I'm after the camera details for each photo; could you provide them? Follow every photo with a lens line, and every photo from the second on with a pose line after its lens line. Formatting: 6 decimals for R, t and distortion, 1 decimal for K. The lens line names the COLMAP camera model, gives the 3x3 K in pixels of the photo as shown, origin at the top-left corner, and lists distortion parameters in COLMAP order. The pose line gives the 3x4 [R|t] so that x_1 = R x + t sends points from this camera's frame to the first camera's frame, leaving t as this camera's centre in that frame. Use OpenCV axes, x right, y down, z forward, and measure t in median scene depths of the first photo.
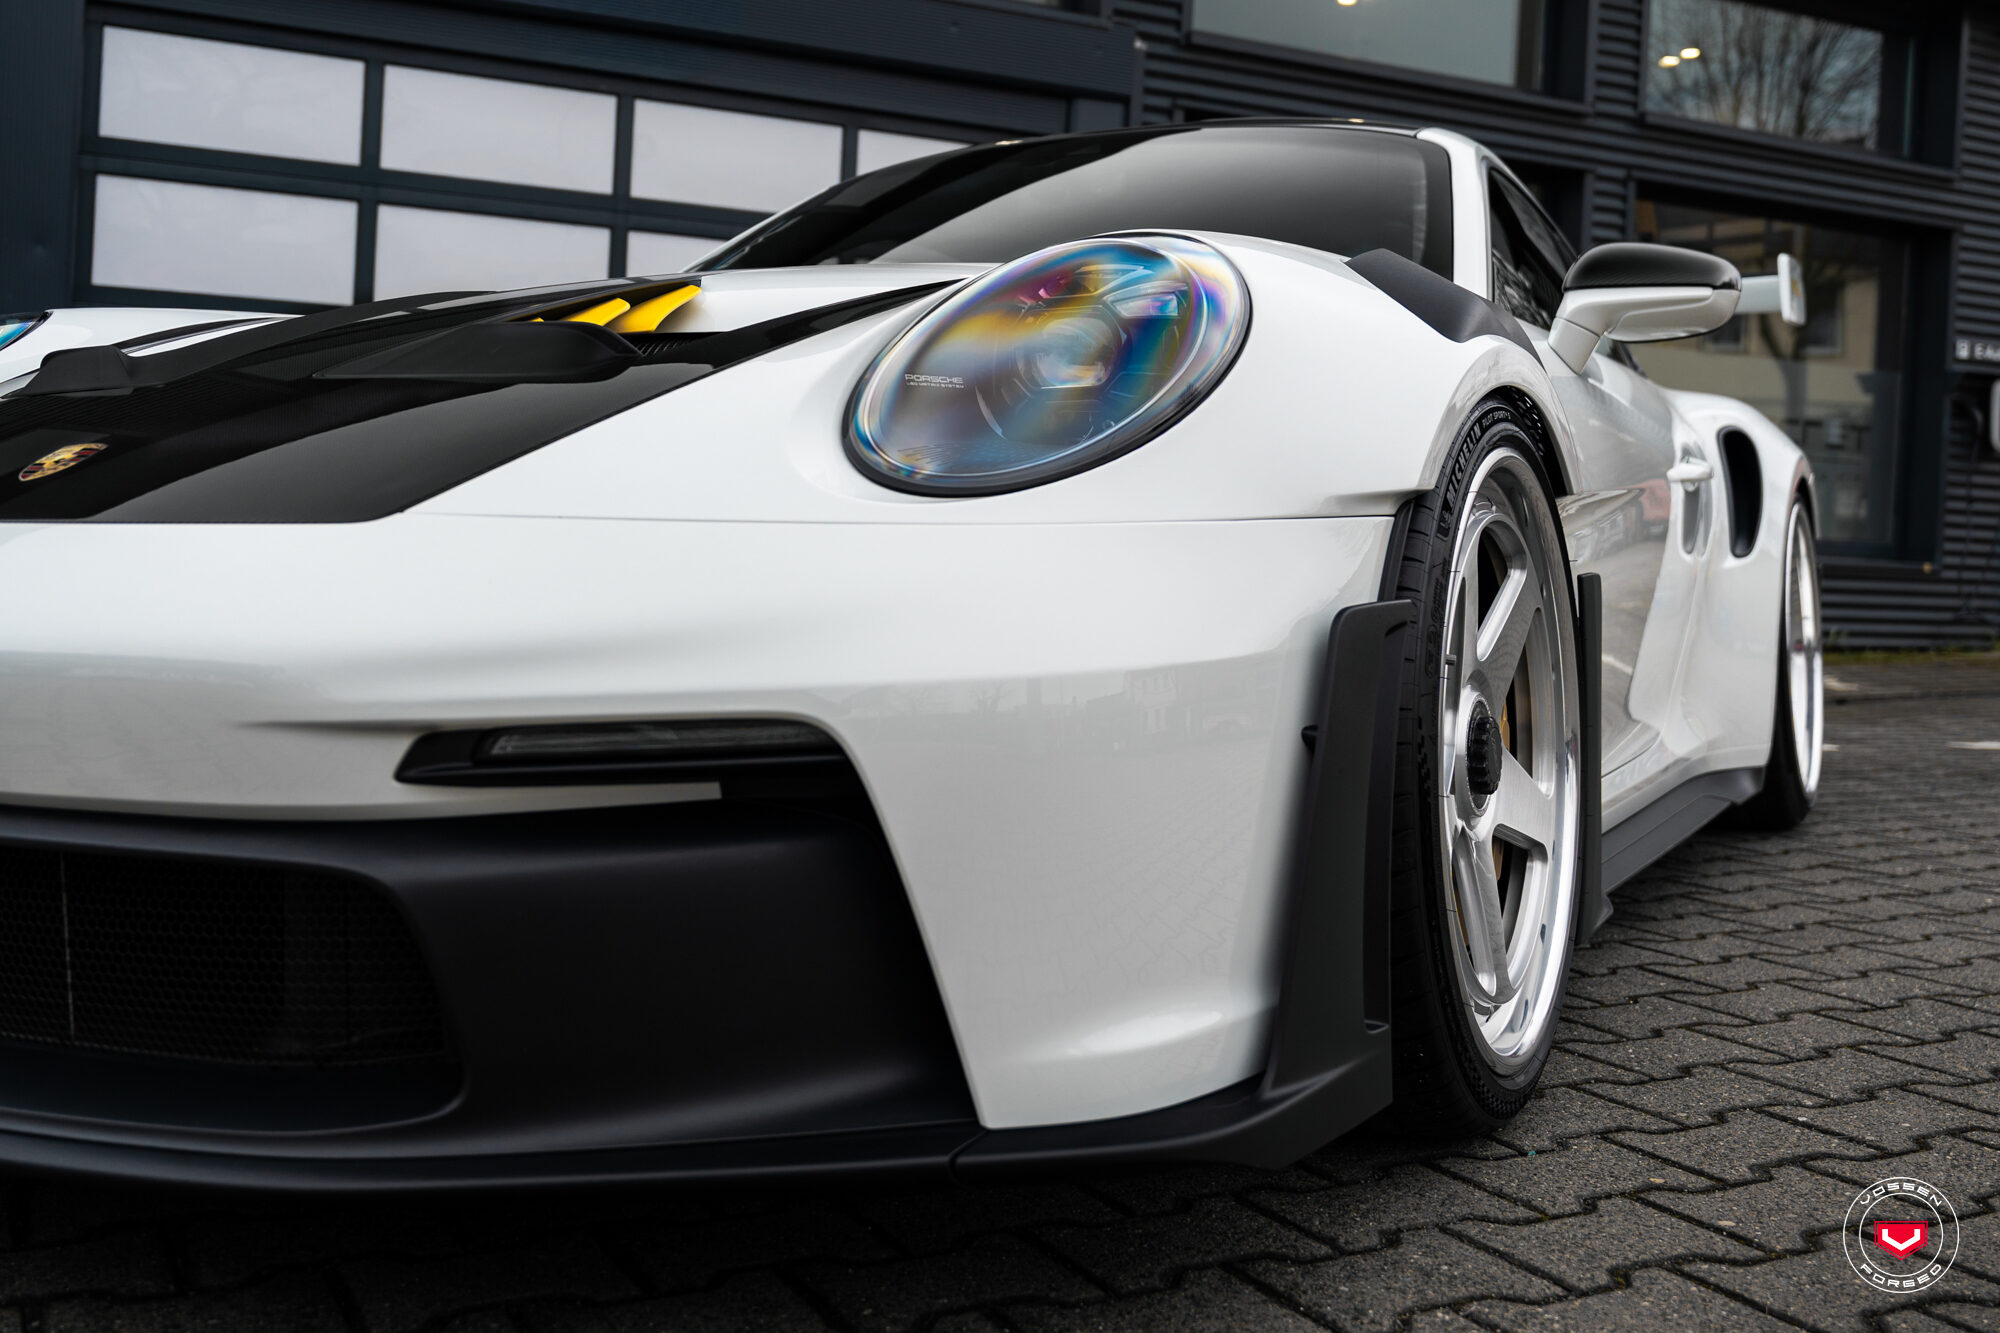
lens RADIAL K [[1908.4, 0, 997.1], [0, 1908.4, 518.0], [0, 0, 1]] dist [0.003459, -0.000430]
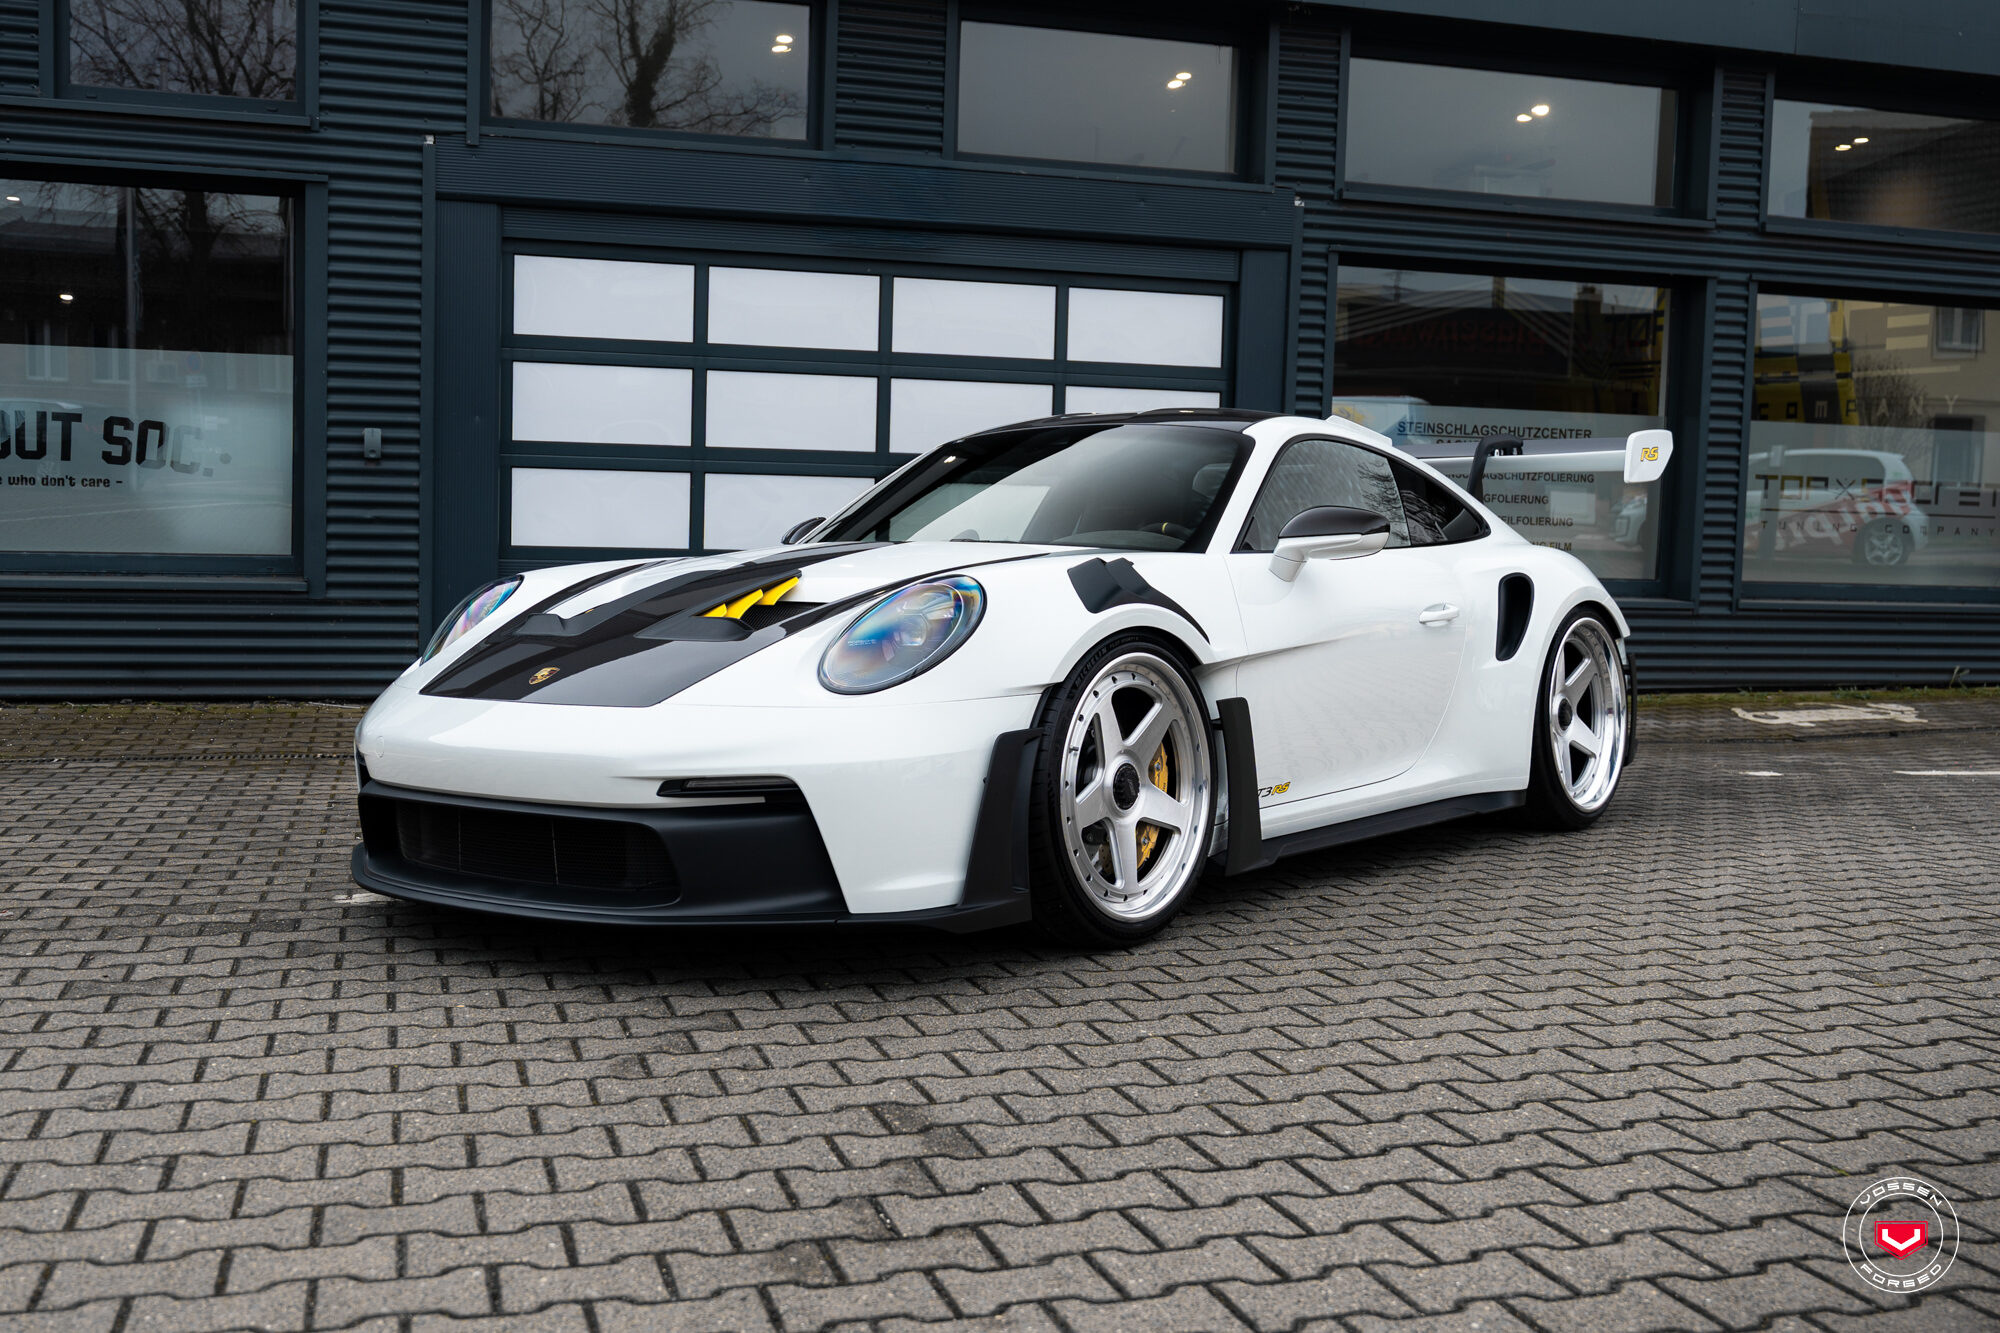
lens RADIAL K [[1845.4, 0, 1000.0], [0, 1845.4, 666.5], [0, 0, 1]] dist [0.001002, 0.005413]
pose [[0.984305, -0.005719, -0.176385, 0.553926], [0.017723, 0.997625, 0.066557, -0.189278], [0.175585, -0.068638, 0.982069, -1.326540]]
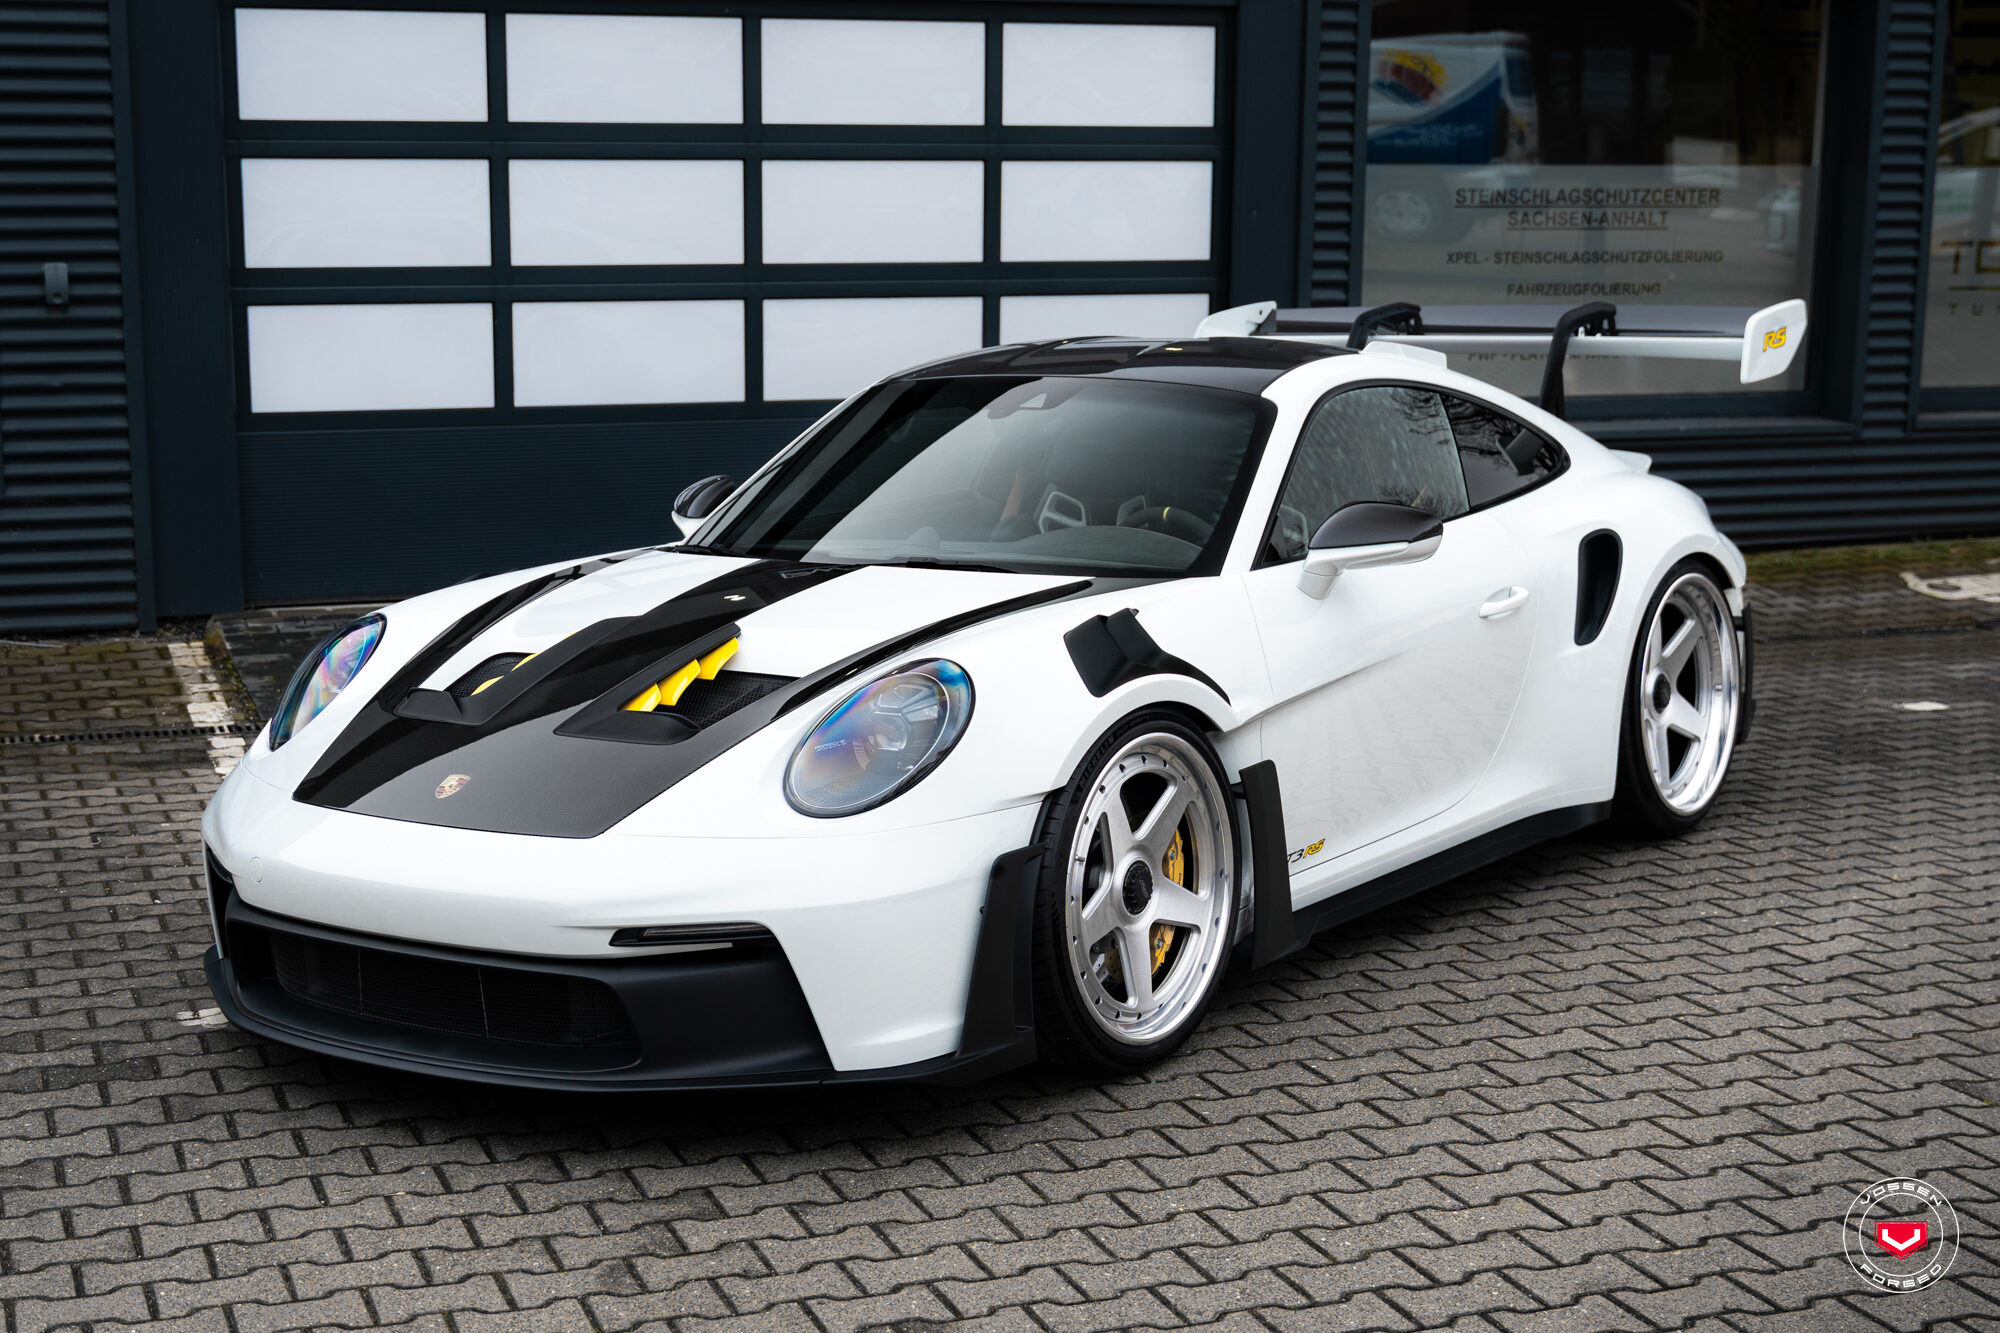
lens RADIAL K [[2700.8, 0, 987.7], [0, 2700.8, 743.3], [0, 0, 1]] dist [0.013933, -0.018077]
pose [[0.990267, -0.012532, -0.138612, 0.544787], [0.038924, 0.981134, 0.189372, -0.617973], [0.133624, -0.192924, 0.972072, -1.884609]]
